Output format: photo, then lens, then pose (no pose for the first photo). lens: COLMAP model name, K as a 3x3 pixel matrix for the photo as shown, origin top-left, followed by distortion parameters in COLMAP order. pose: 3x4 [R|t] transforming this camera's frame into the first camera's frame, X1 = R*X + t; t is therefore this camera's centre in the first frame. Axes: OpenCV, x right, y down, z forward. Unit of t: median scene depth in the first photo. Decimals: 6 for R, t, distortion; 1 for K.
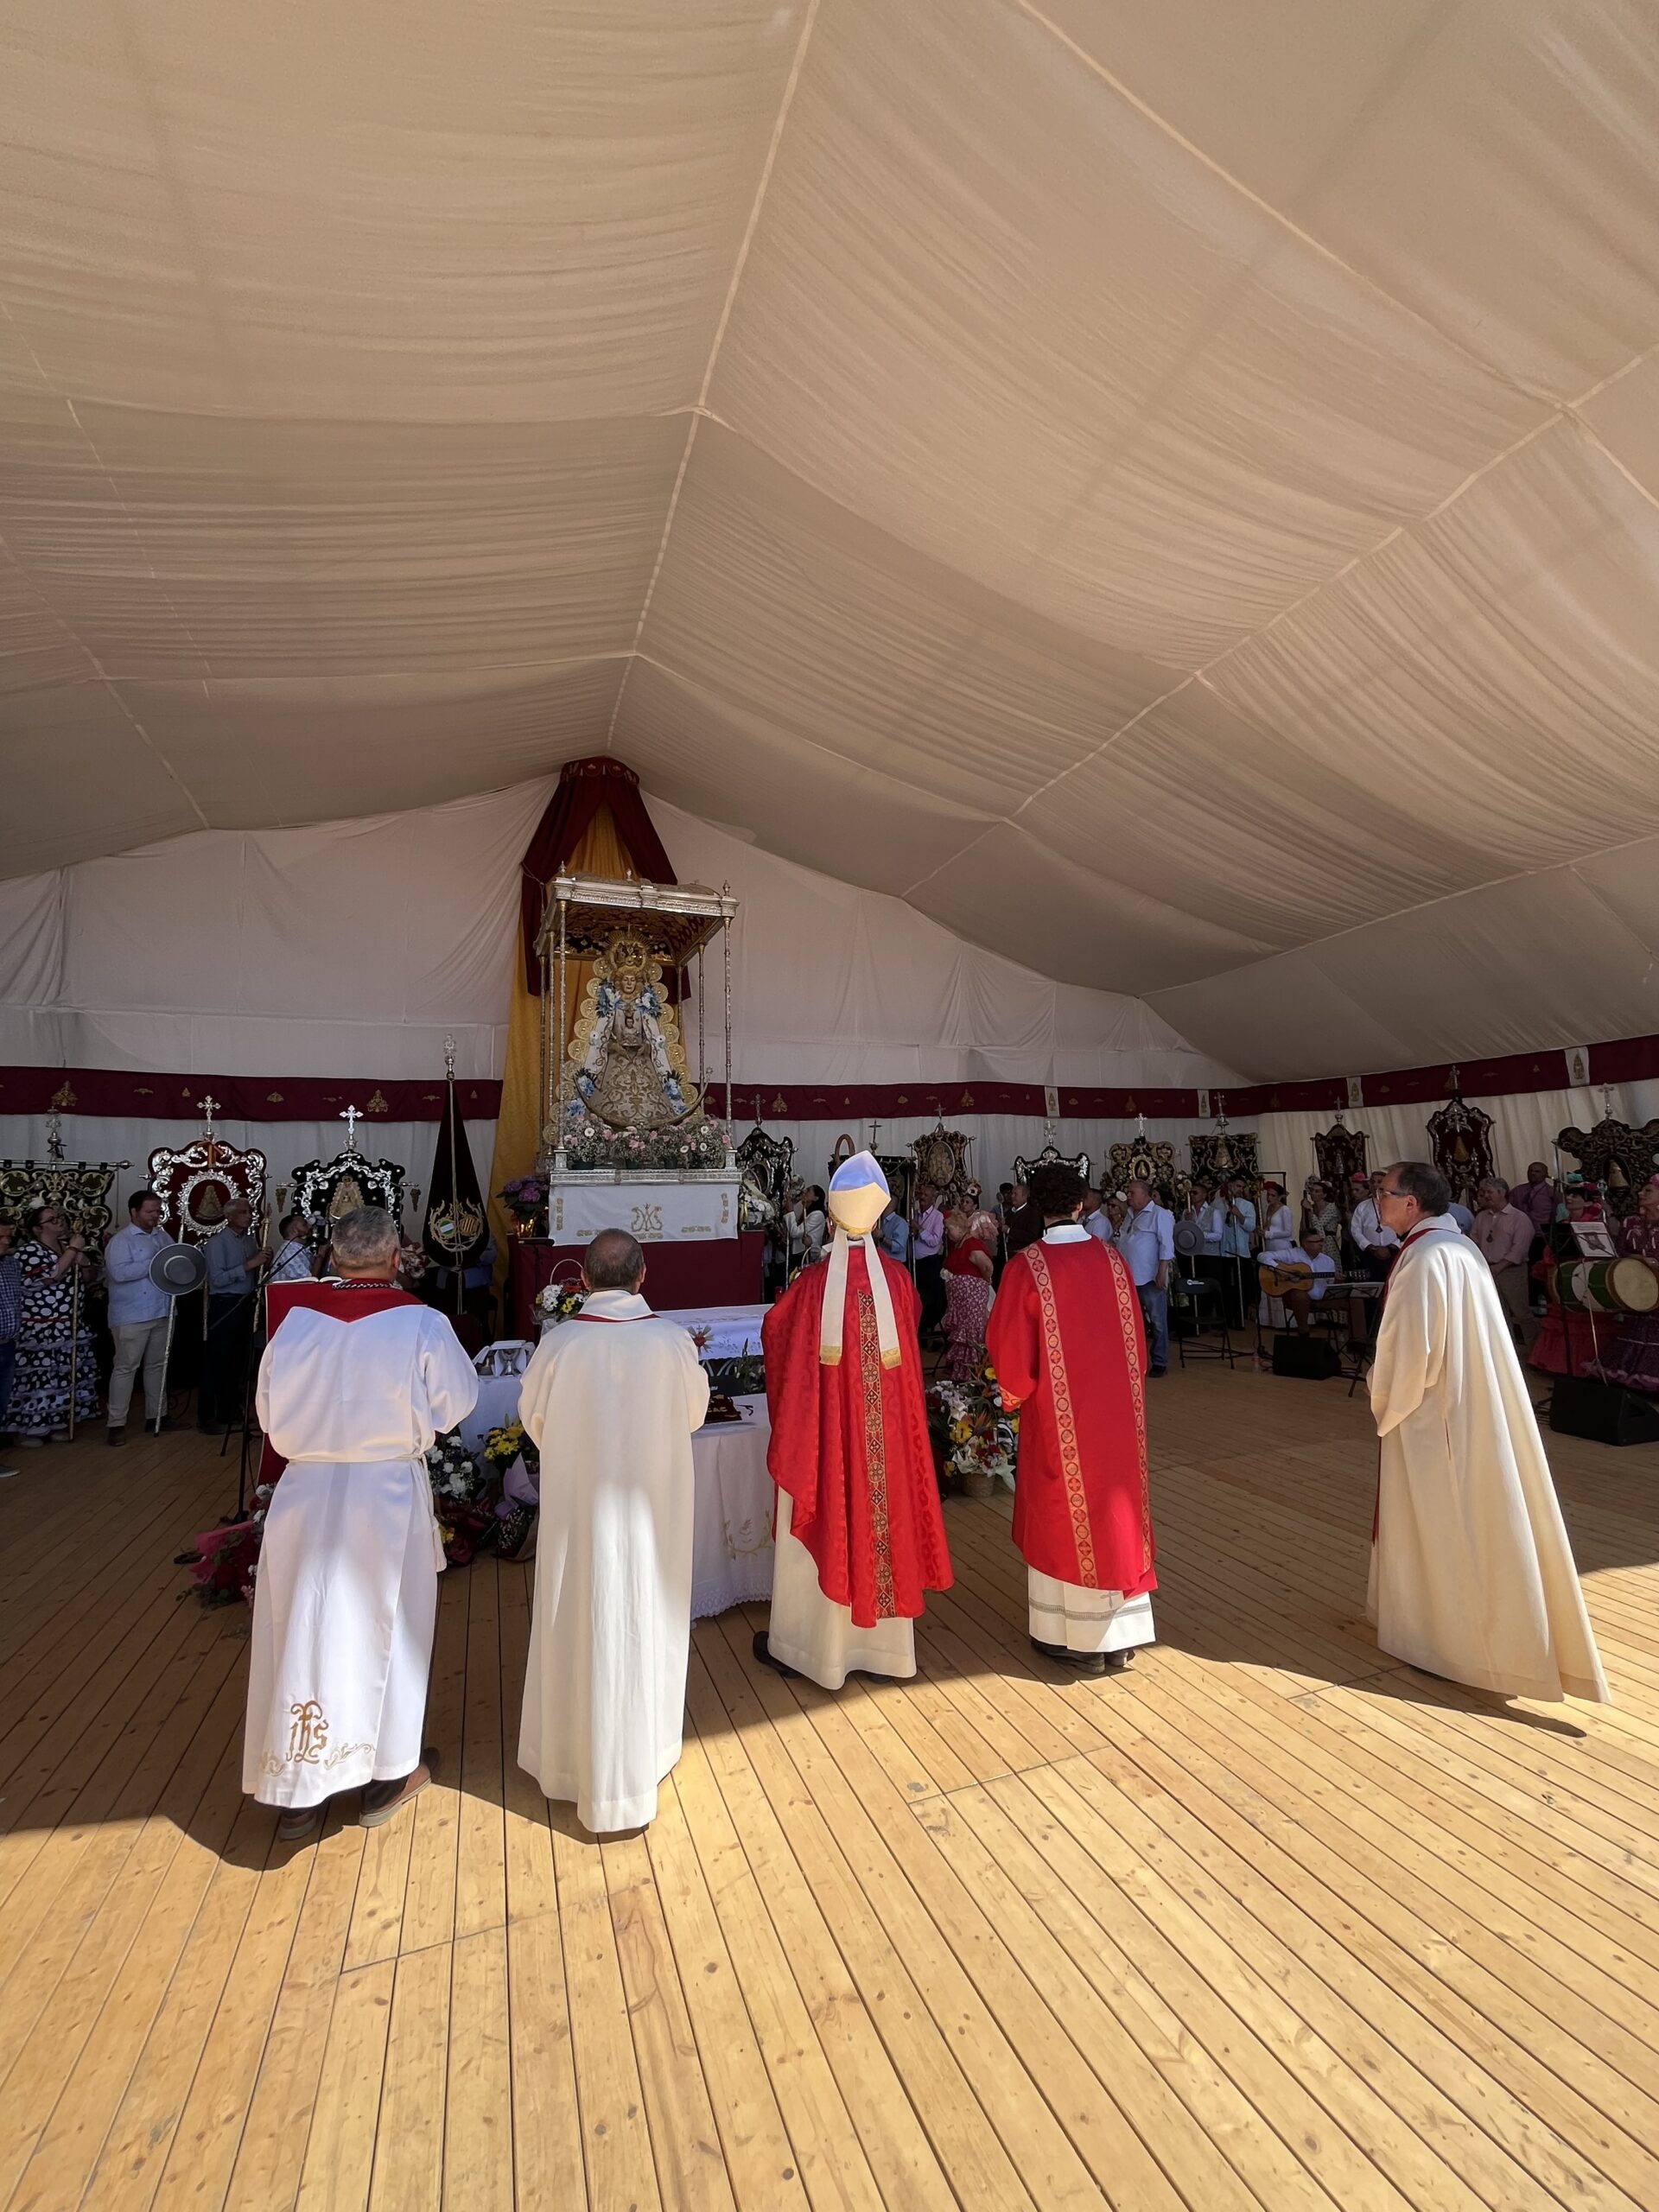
lens RADIAL K [[886.5, 0, 829.5], [0, 886.5, 1106.0], [0, 0, 1]] dist [-0.008305, -0.000138]
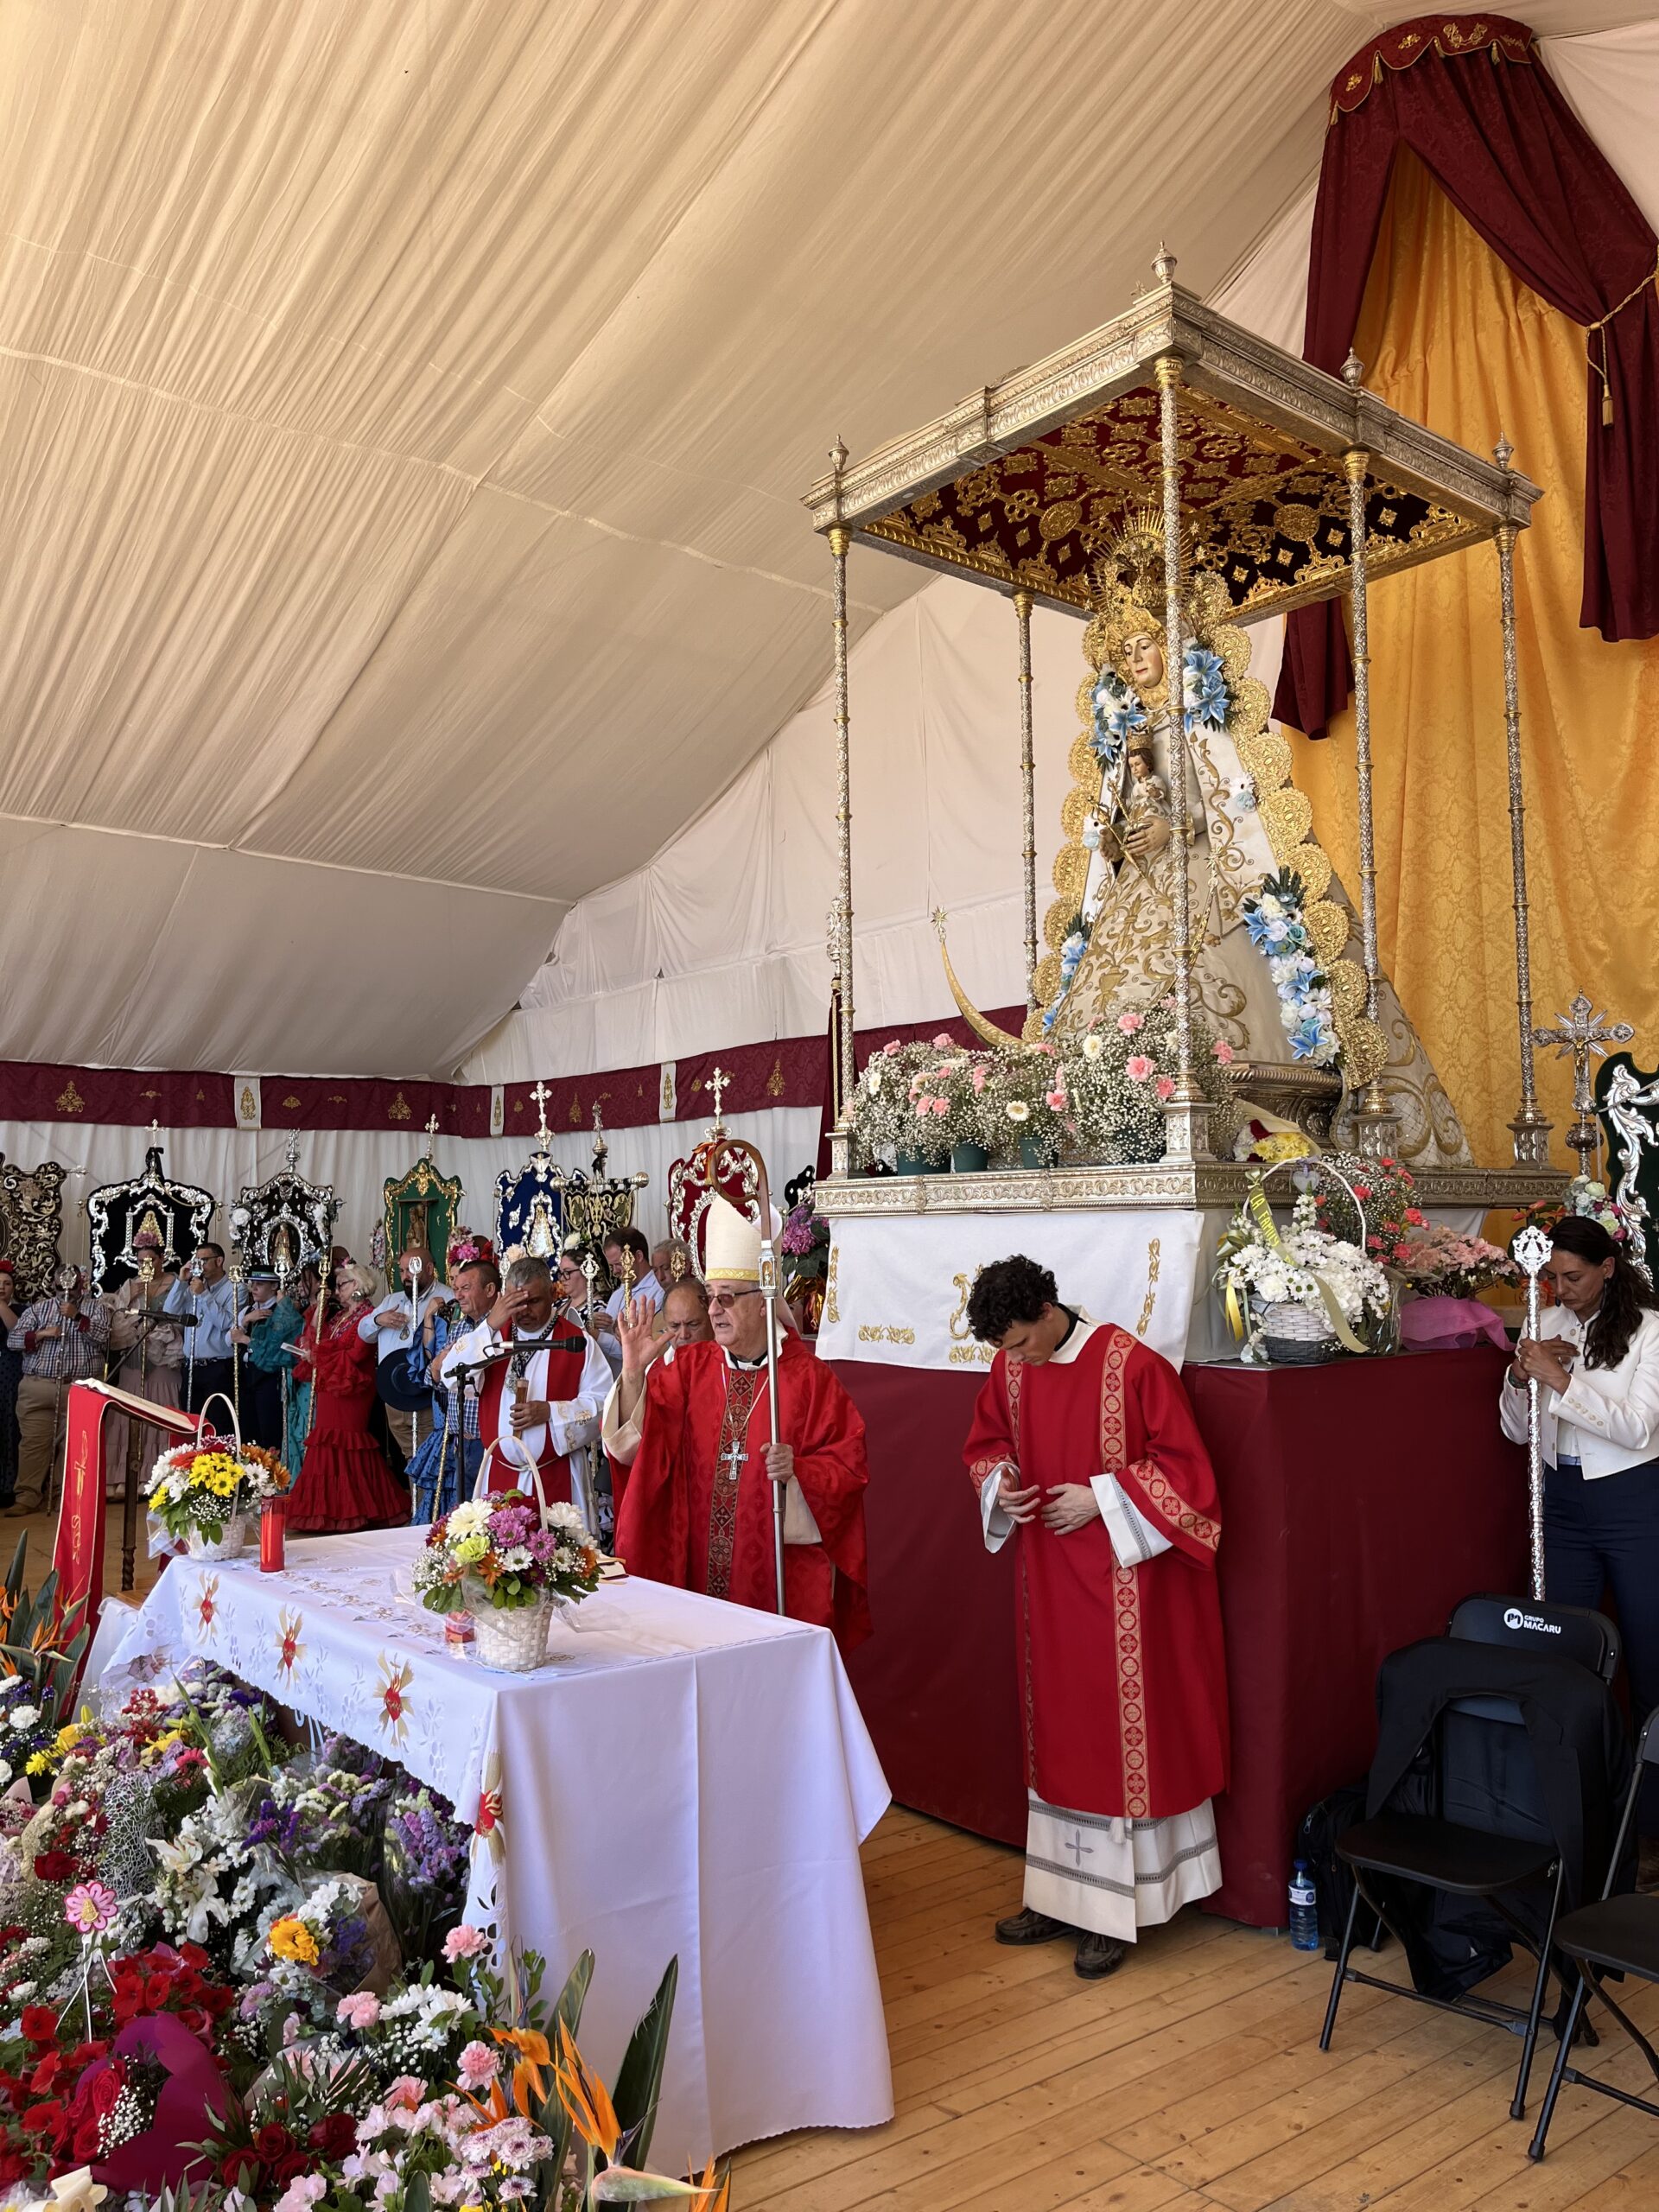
lens RADIAL K [[1670.1, 0, 809.6], [0, 1670.1, 1105.4], [0, 0, 1]] dist [0.085819, -0.129907]
pose [[0.283230, -0.060023, -0.957172, 0.408074], [0.096056, 0.994796, -0.033960, 0.057857], [0.954230, -0.082324, 0.287522, 0.695380]]
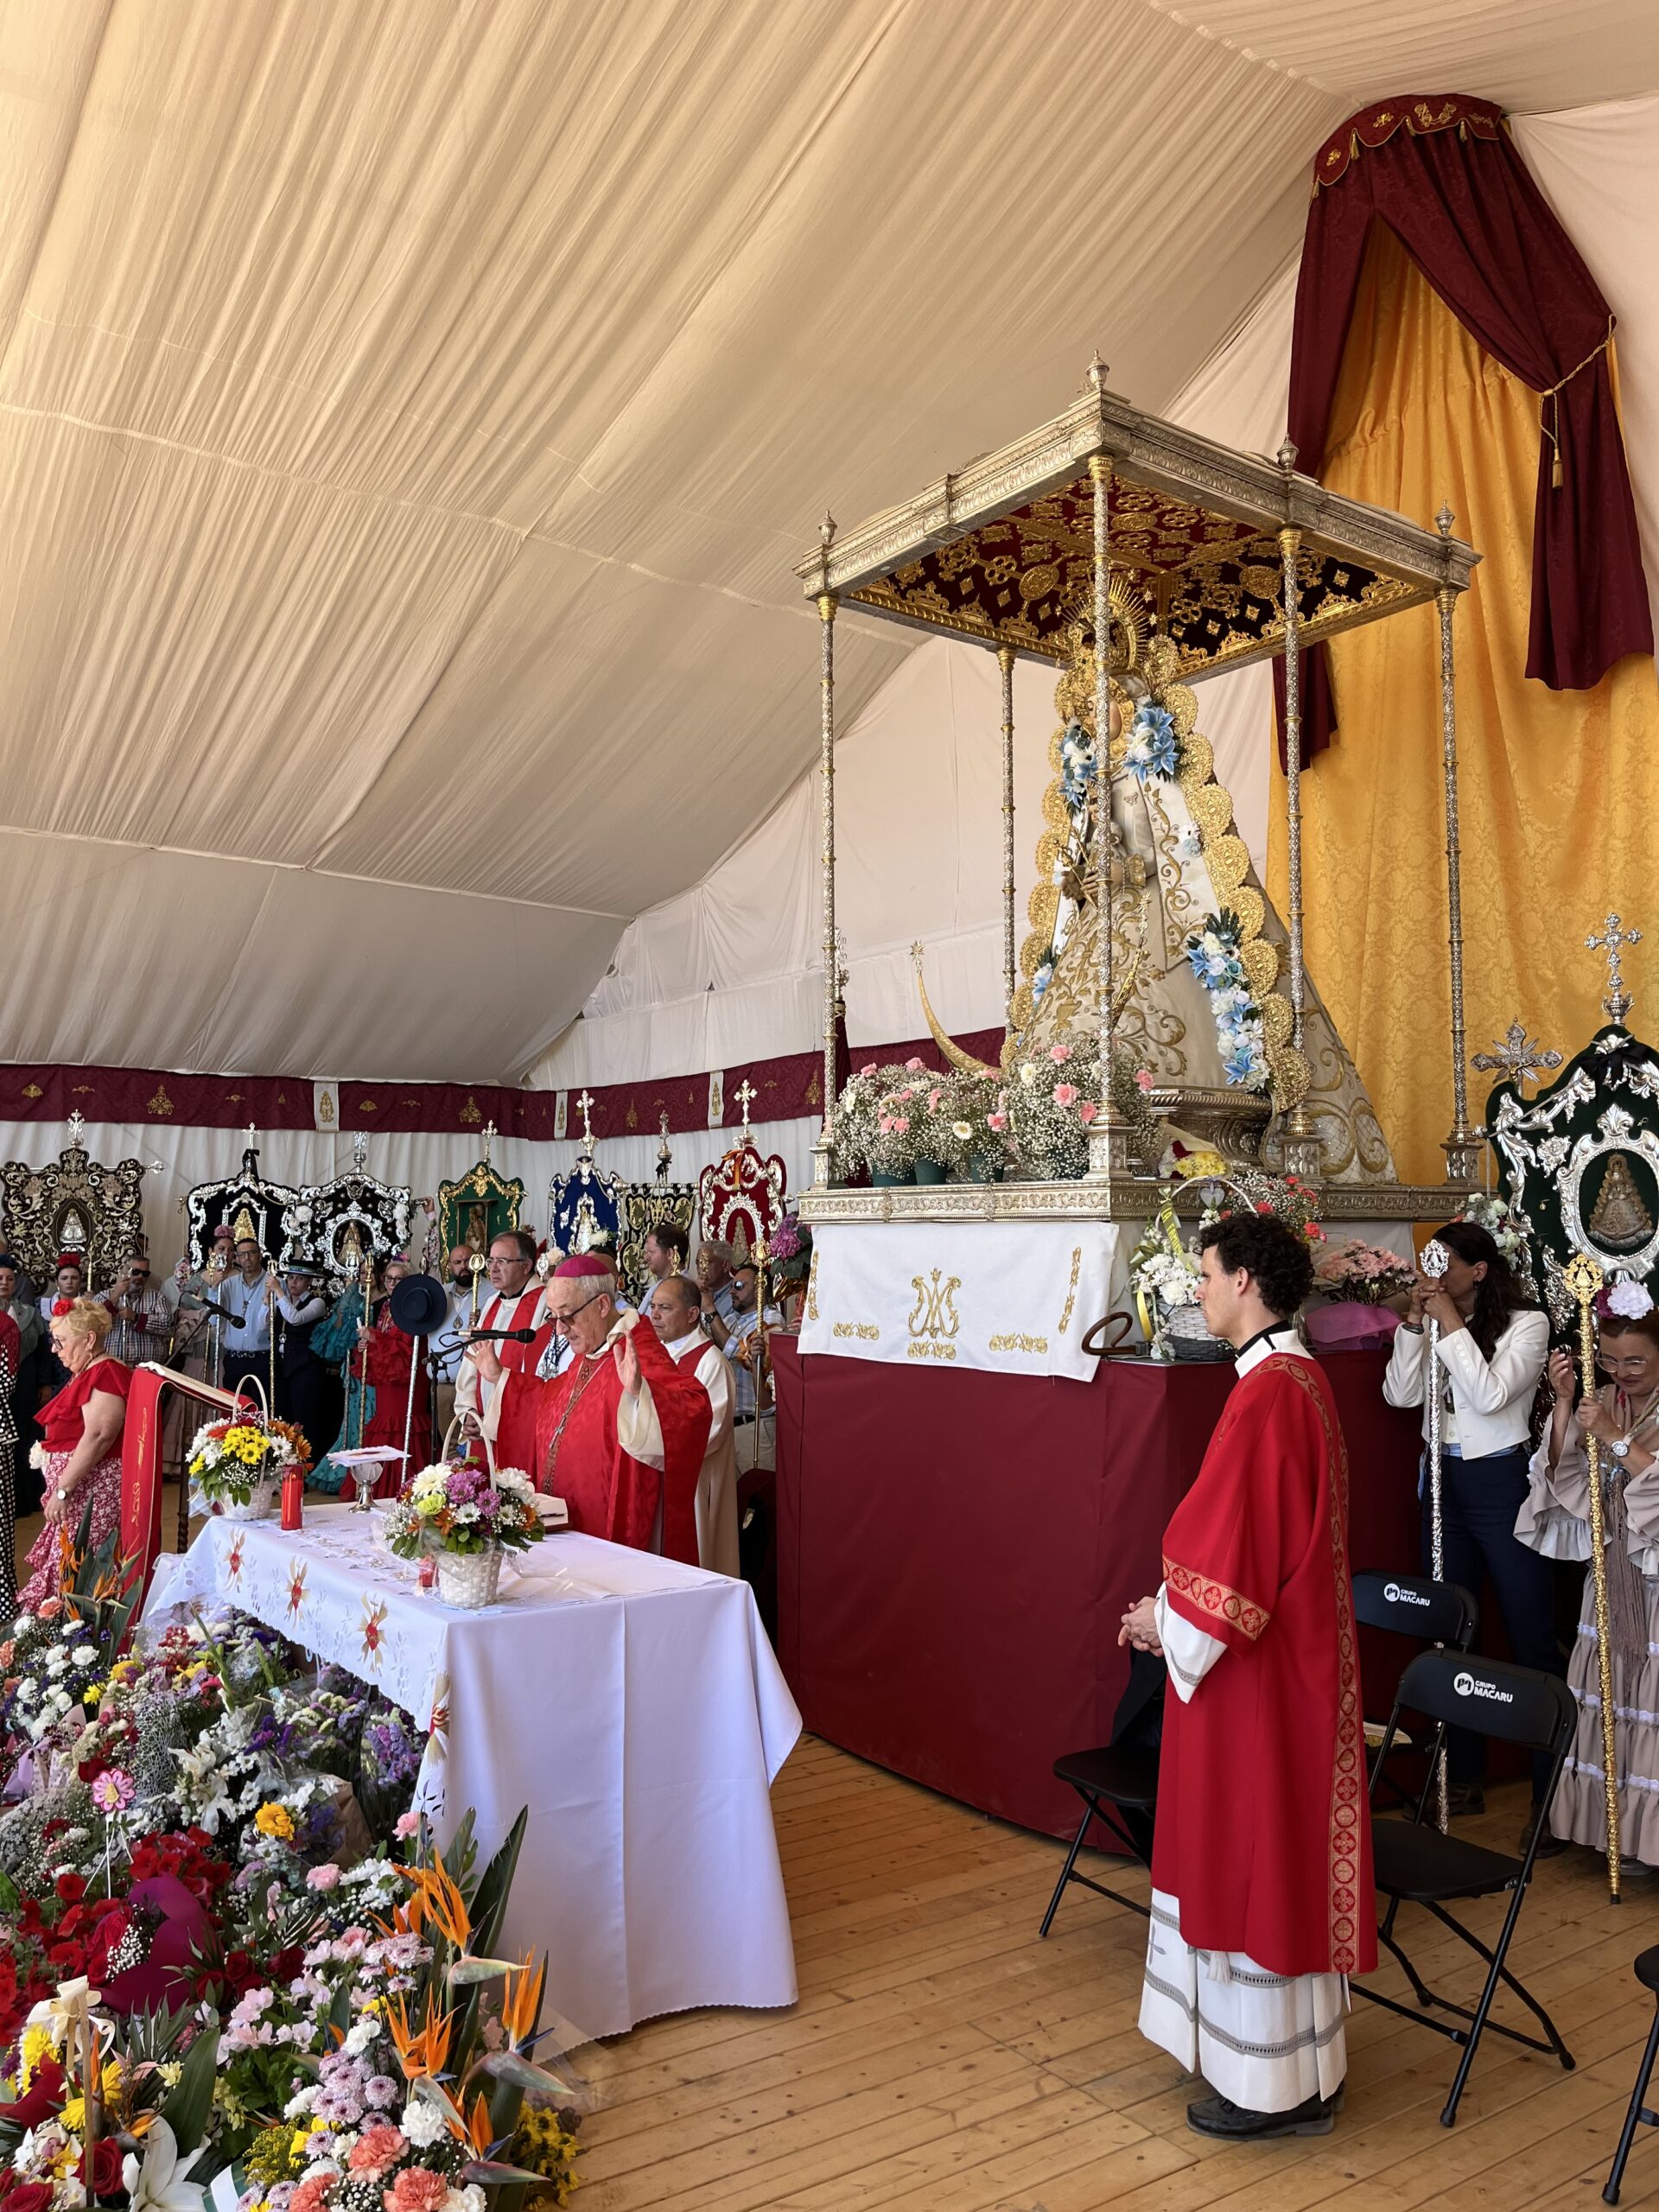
lens RADIAL K [[1672.8, 0, 829.5], [0, 1672.8, 1106.0], [0, 0, 1]] dist [0.081895, -0.130356]
pose [[0.238994, -0.057175, -0.969336, 0.491634], [0.088243, 0.995413, -0.036957, 0.056552], [0.967003, -0.076705, 0.242943, 0.726530]]
